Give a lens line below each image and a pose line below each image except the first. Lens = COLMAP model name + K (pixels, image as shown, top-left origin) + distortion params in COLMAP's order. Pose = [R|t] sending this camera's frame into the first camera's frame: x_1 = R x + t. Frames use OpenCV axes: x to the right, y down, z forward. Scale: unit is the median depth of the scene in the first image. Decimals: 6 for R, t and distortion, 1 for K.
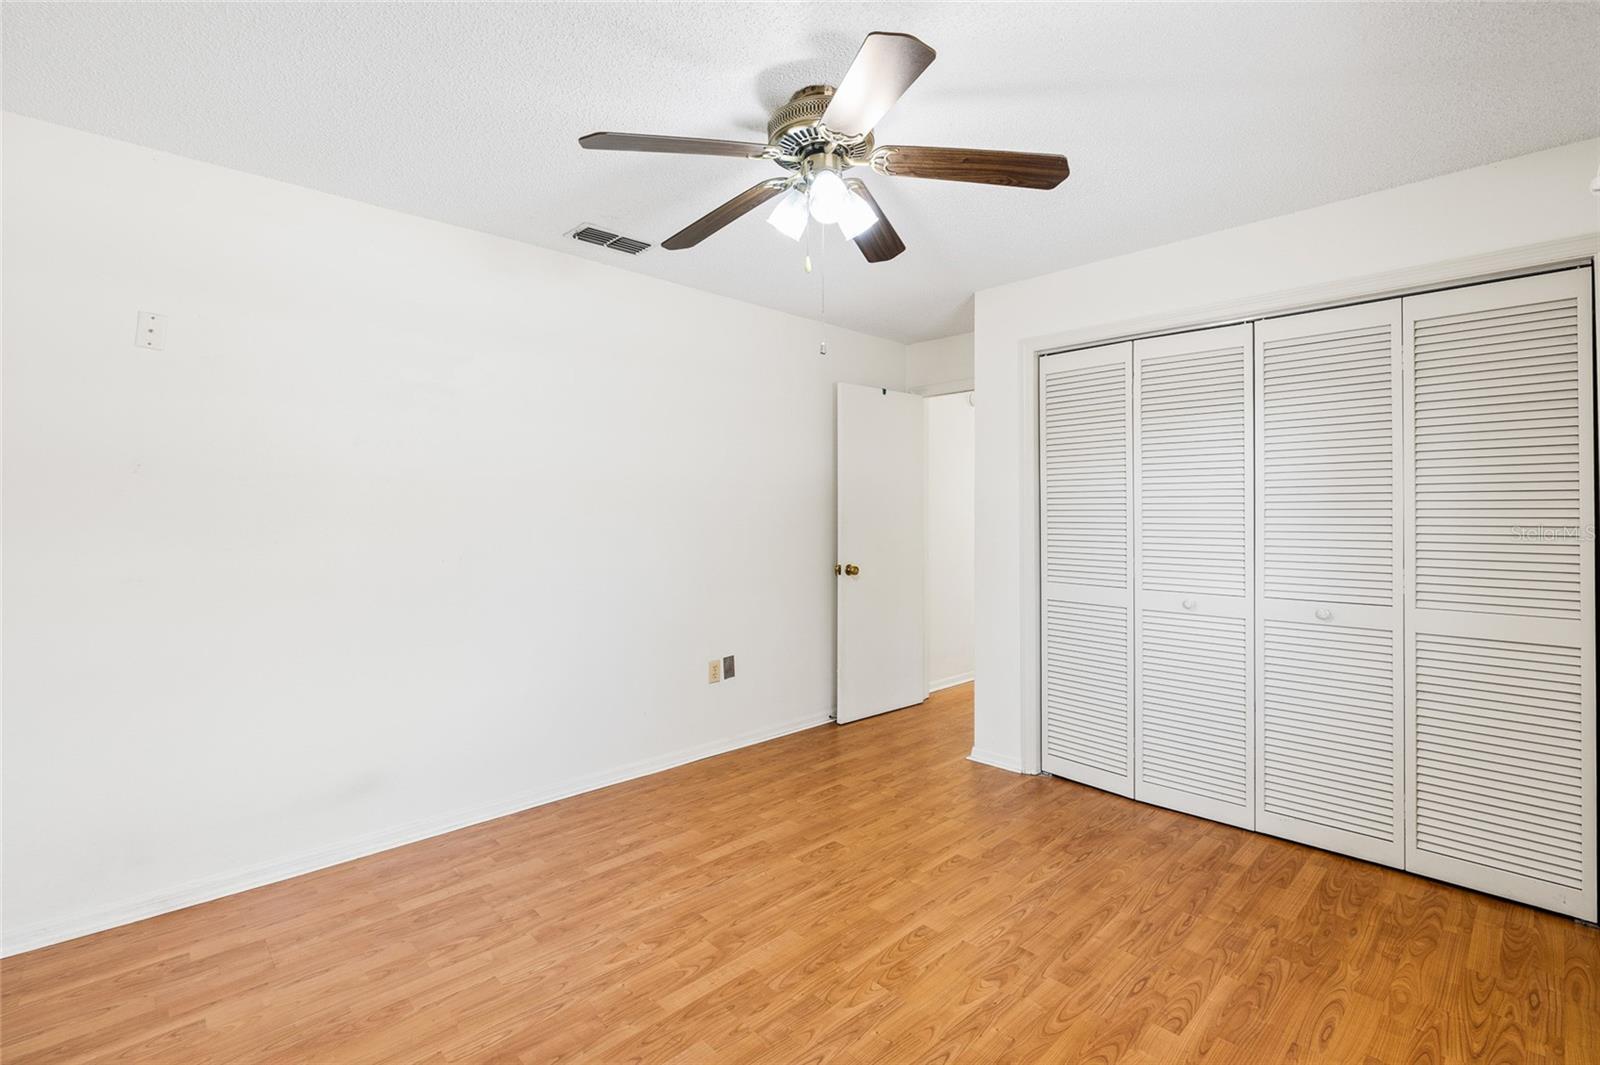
lens RADIAL K [[714.8, 0, 800.7], [0, 714.8, 517.7], [0, 0, 1]] dist [-0.005127, 0.000367]
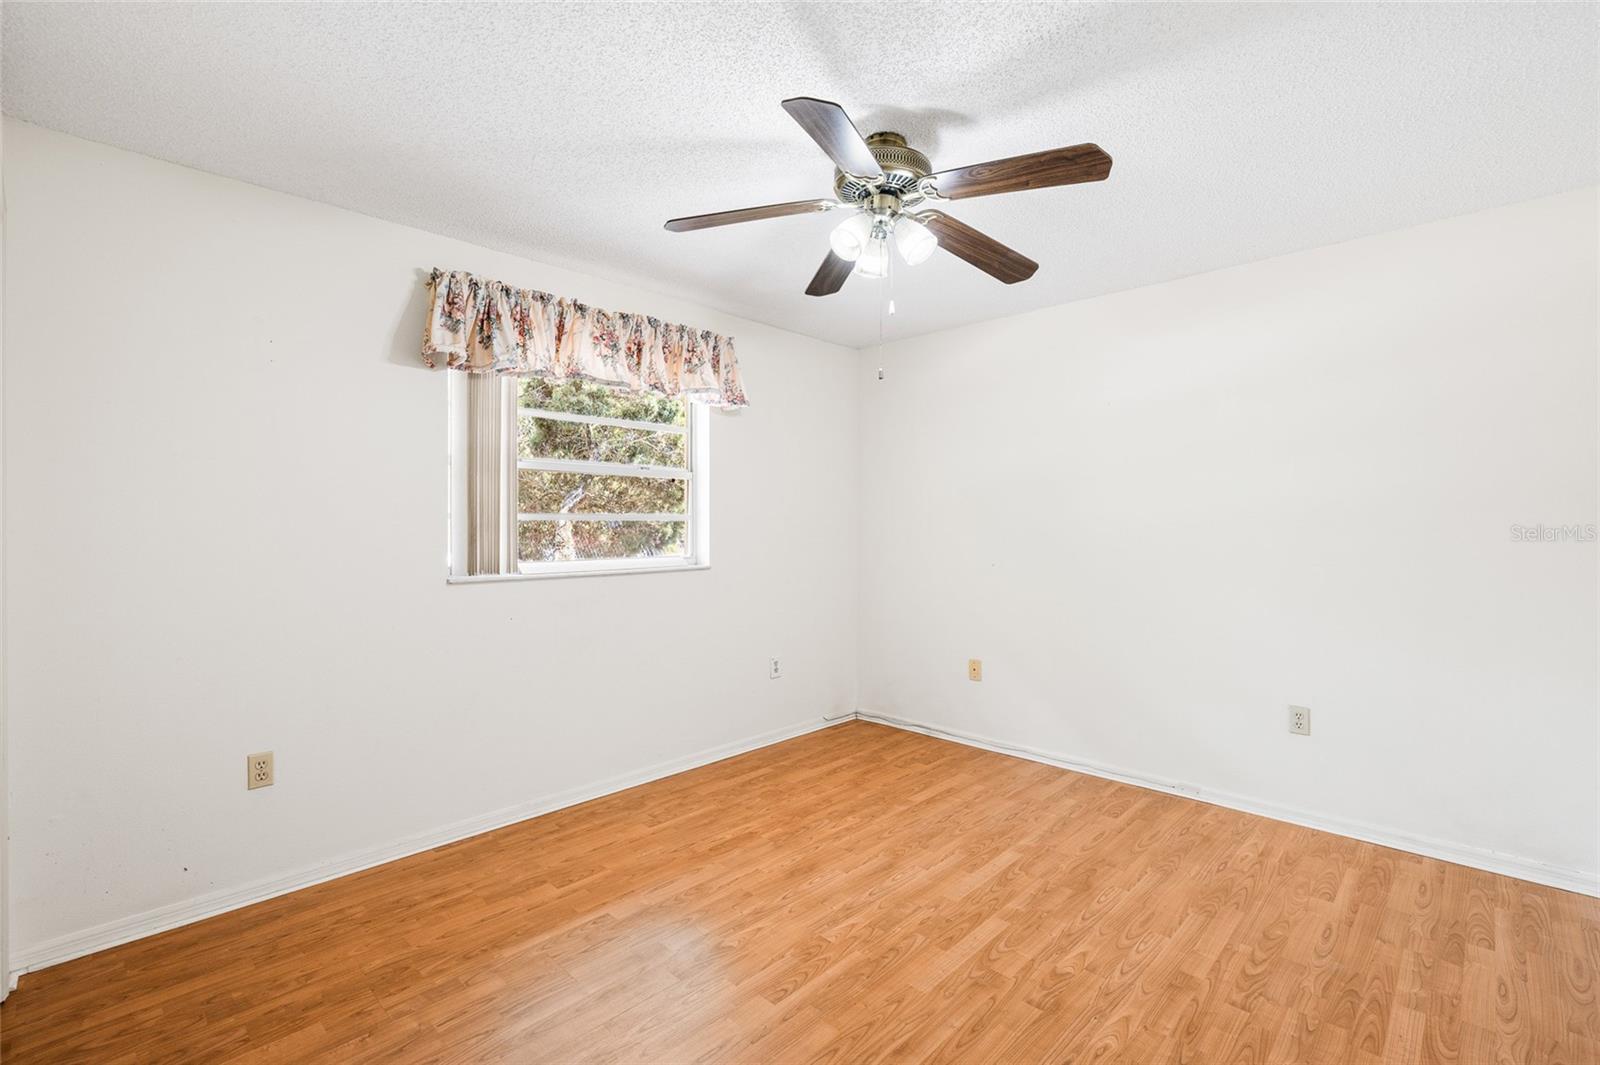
lens RADIAL K [[714.8, 0, 800.2], [0, 714.8, 532.1], [0, 0, 1]] dist [-0.005127, 0.000367]
pose [[-0.999061, -0.000988, -0.043305, 0.177864], [-0.001811, 0.999818, 0.018970, -0.012859], [0.043278, 0.019031, -0.998882, 1.835712]]
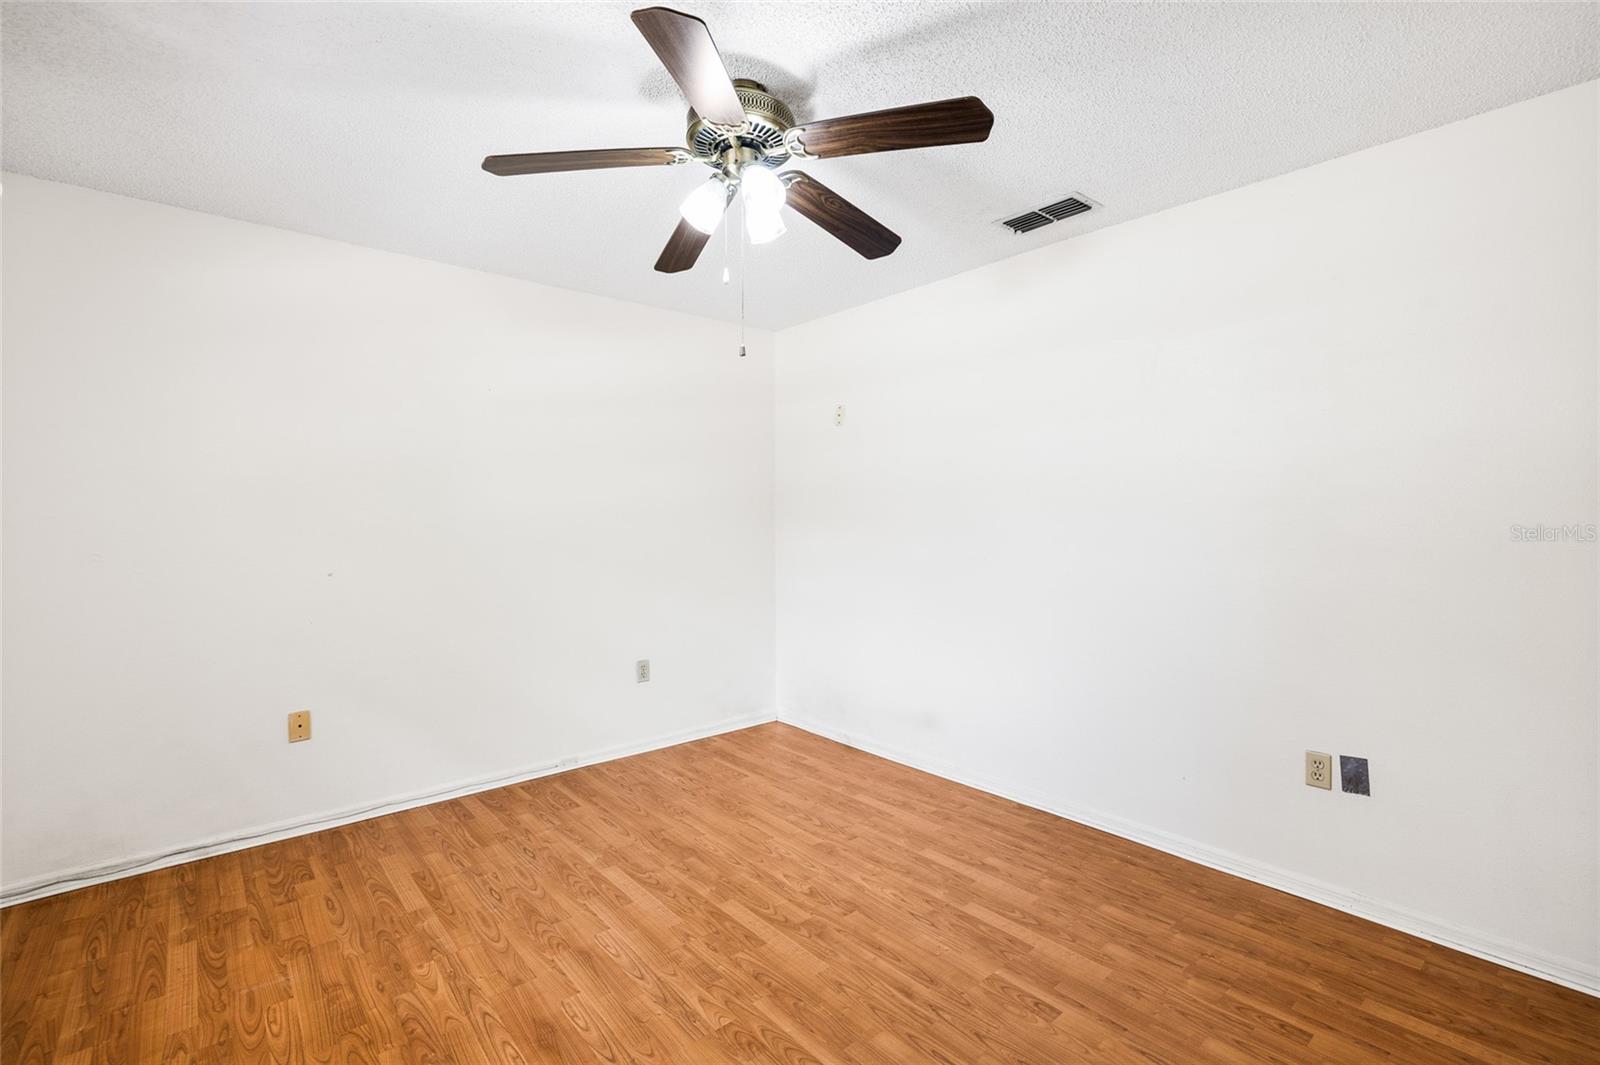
lens RADIAL K [[714.8, 0, 800.0], [0, 714.8, 527.4], [0, 0, 1]] dist [-0.005127, 0.000367]
pose [[-0.043560, 0.012625, -0.998971, 0.888727], [-0.005436, 0.999902, 0.012874, -0.003454], [0.999036, 0.005991, -0.043487, 0.980430]]
